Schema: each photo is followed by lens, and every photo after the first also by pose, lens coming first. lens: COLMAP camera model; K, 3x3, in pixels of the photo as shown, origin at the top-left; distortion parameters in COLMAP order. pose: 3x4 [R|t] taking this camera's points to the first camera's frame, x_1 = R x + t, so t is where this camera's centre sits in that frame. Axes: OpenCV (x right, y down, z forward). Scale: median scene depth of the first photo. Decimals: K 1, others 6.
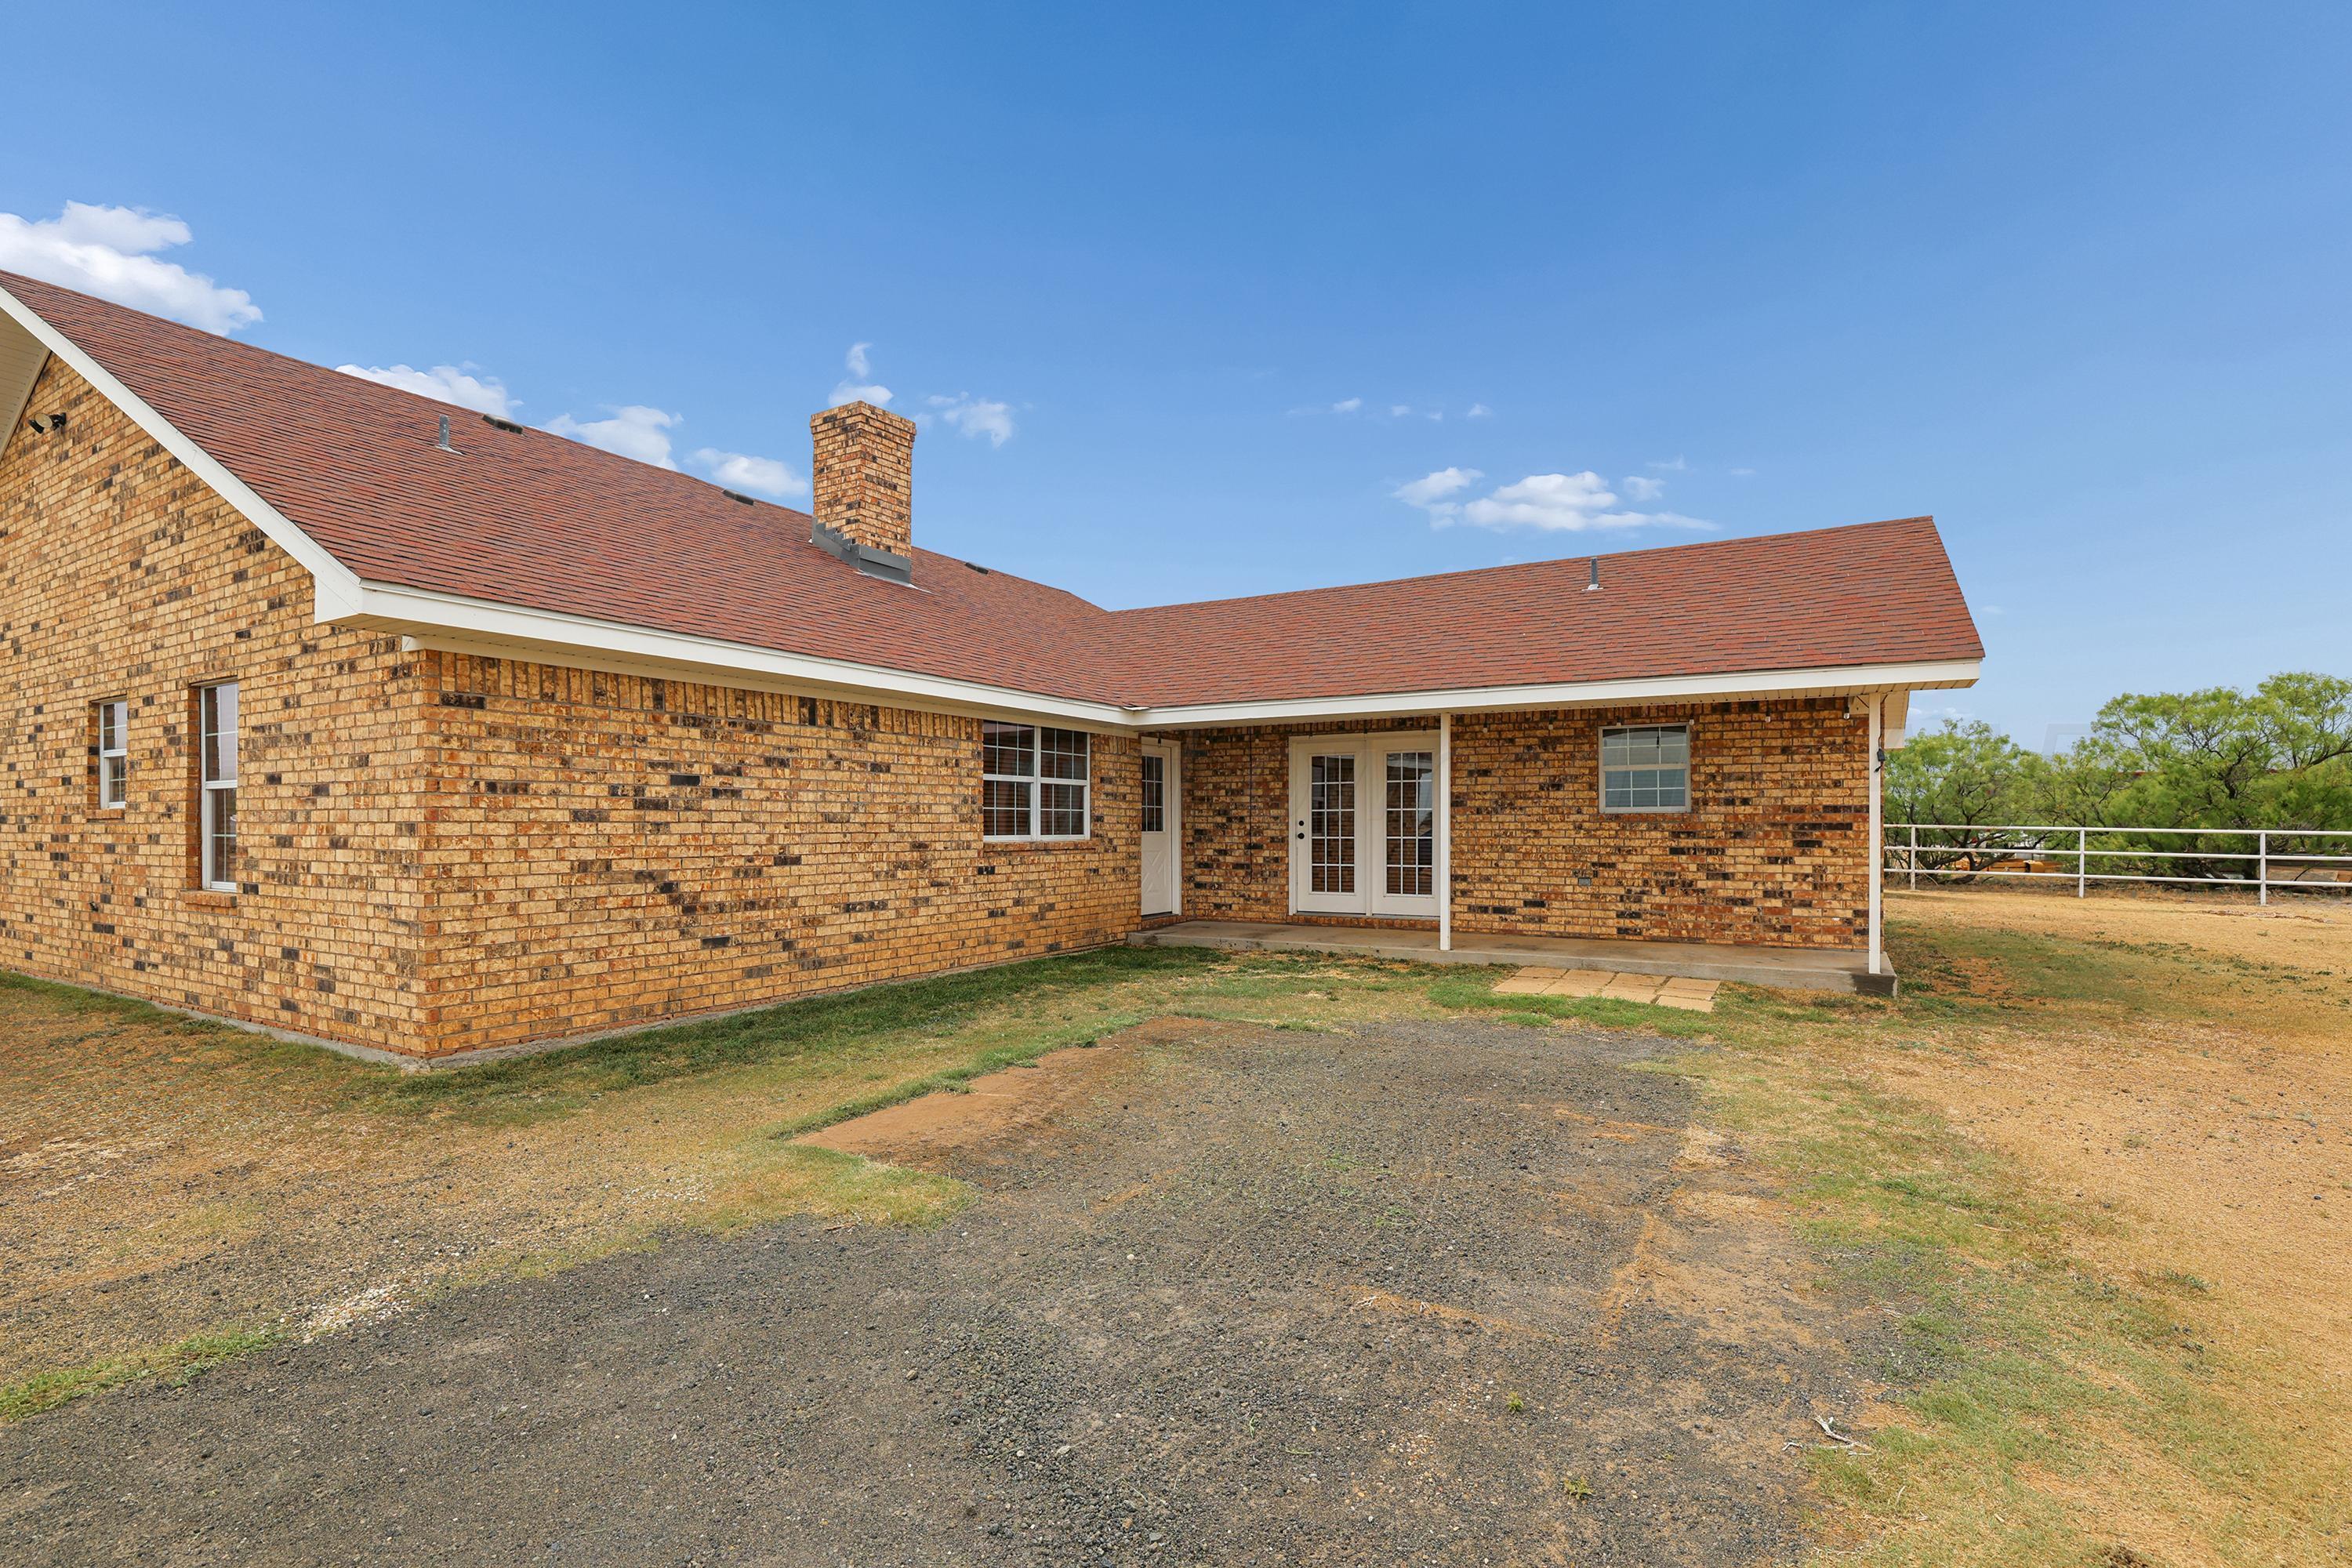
lens RADIAL K [[1112.2, 0, 1174.0], [0, 1112.2, 773.5], [0, 0, 1]] dist [-0.051553, 0.025157]
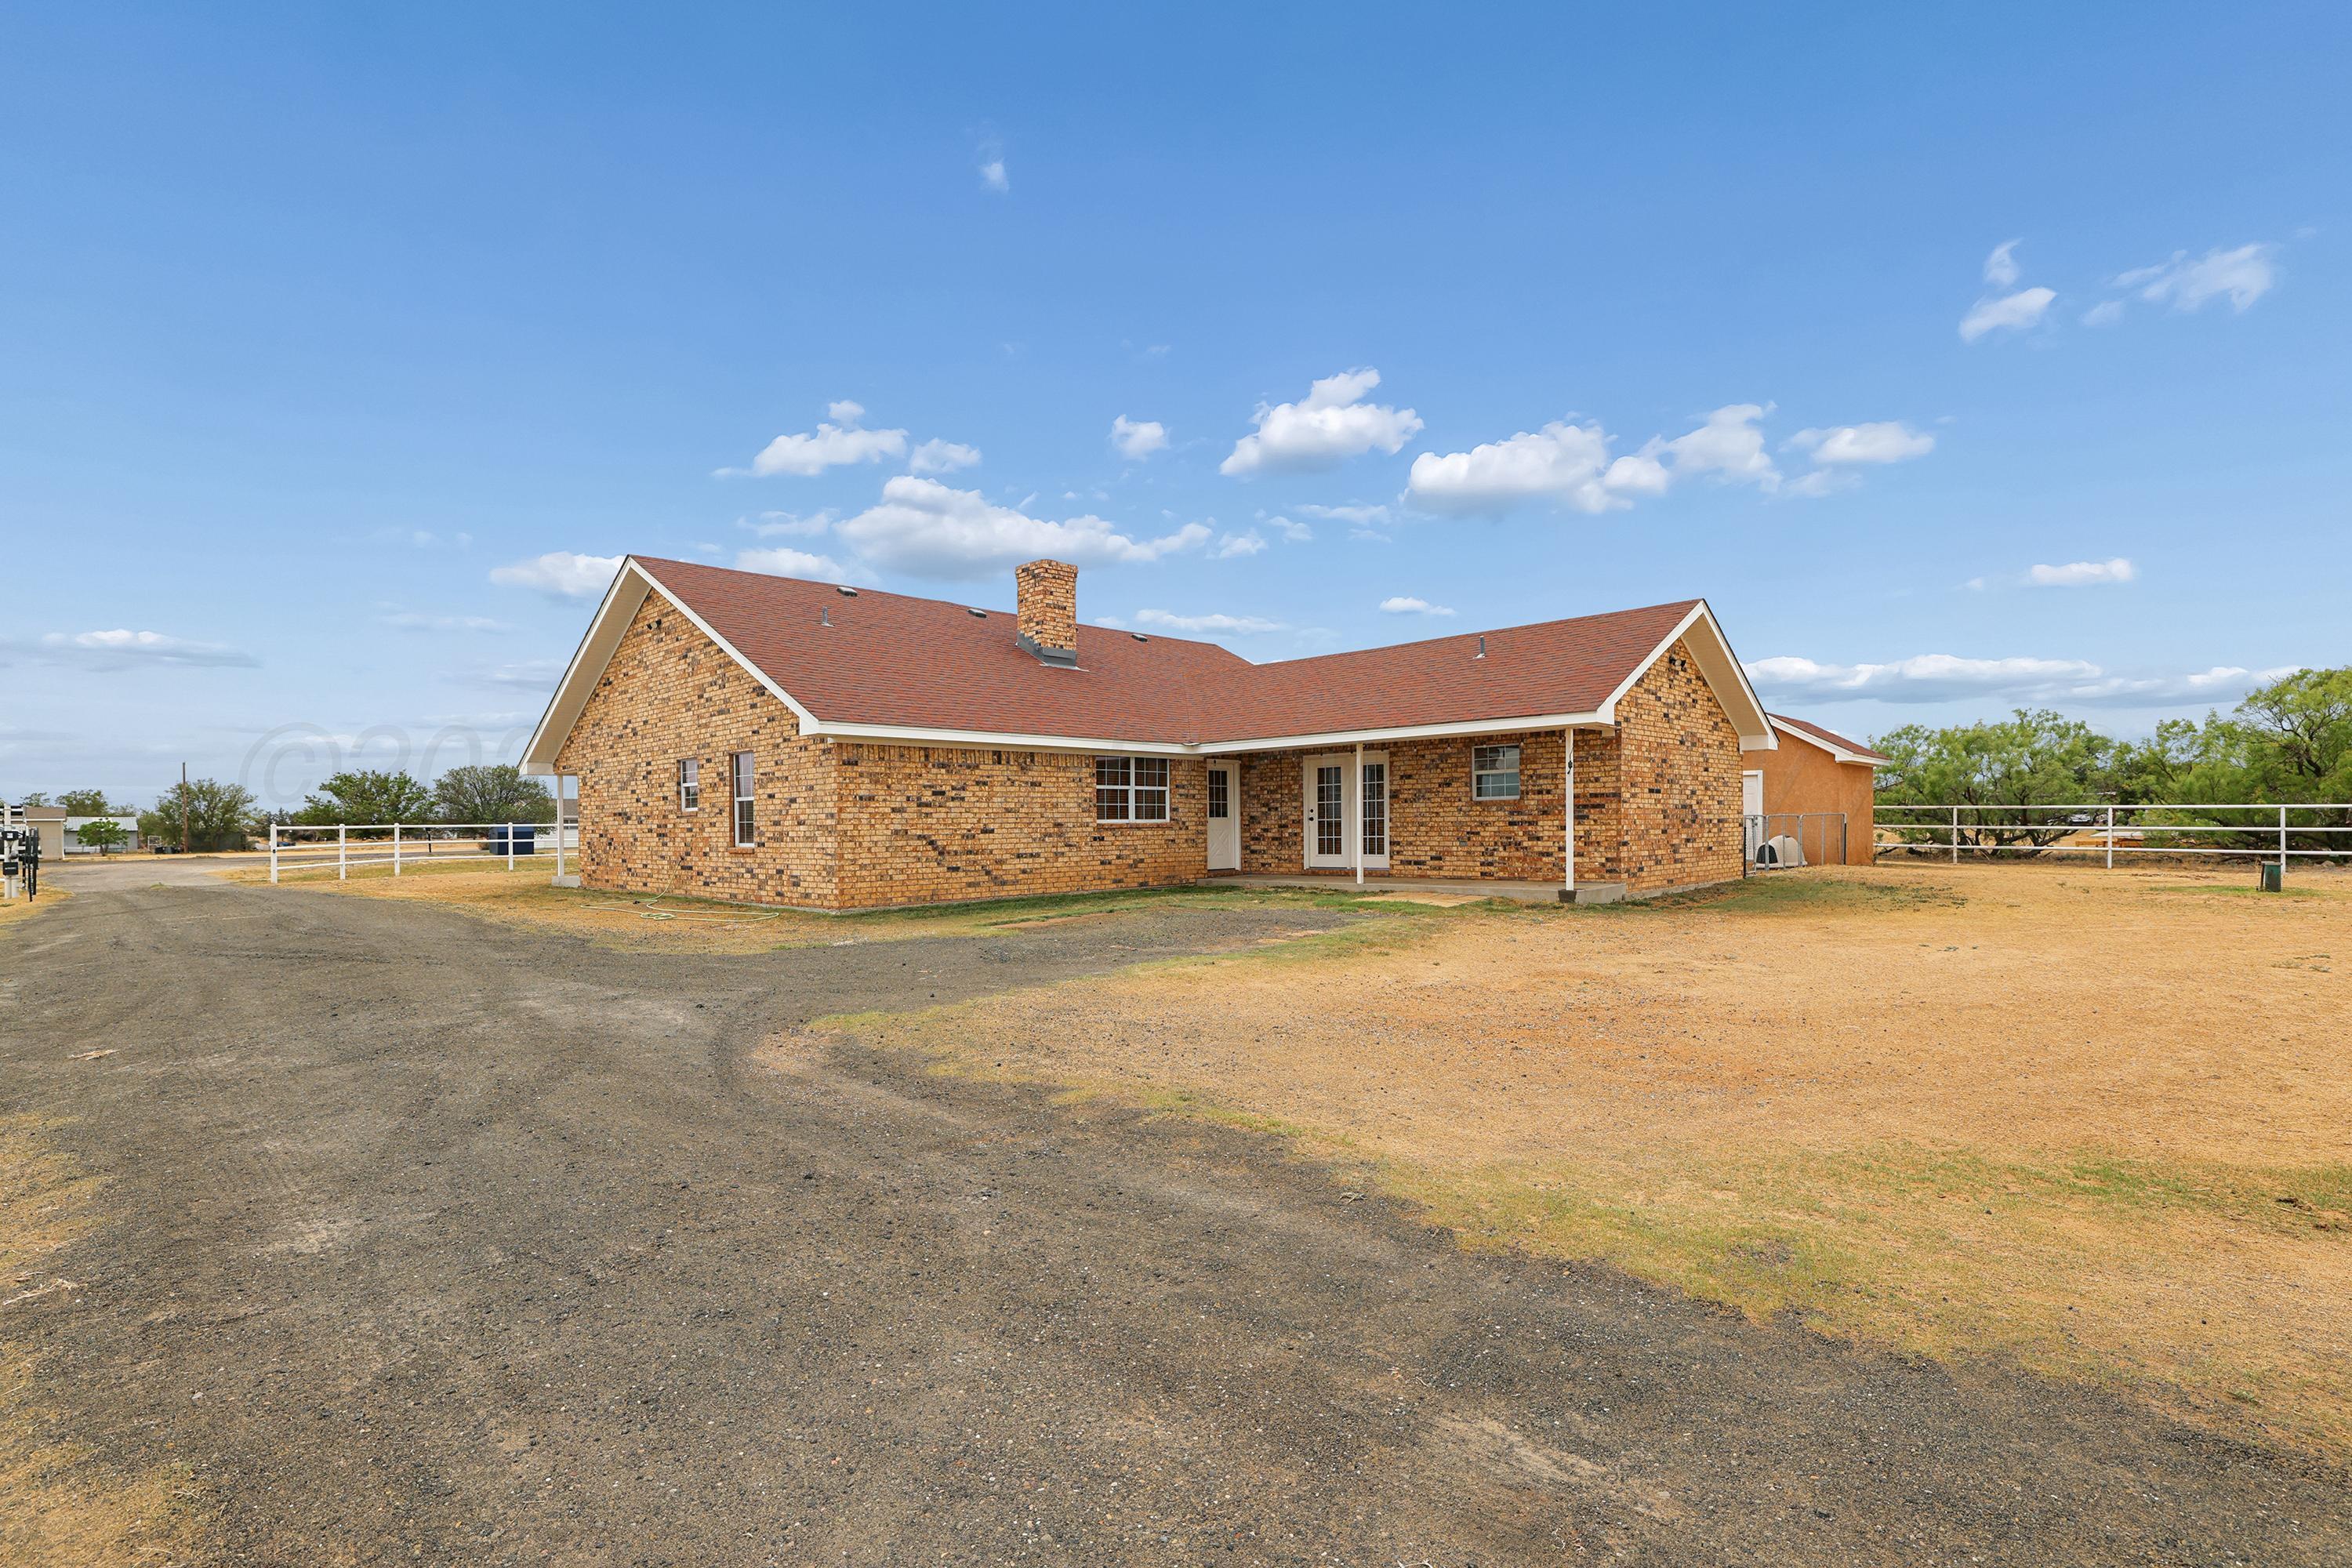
lens RADIAL K [[1142.3, 0, 1162.4], [0, 1142.3, 701.5], [0, 0, 1]] dist [-0.040135, 0.018358]
pose [[0.968288, -0.039445, -0.246701, 0.402291], [0.024443, 0.997677, -0.063582, -0.015188], [0.248636, 0.055536, 0.967004, -0.793134]]
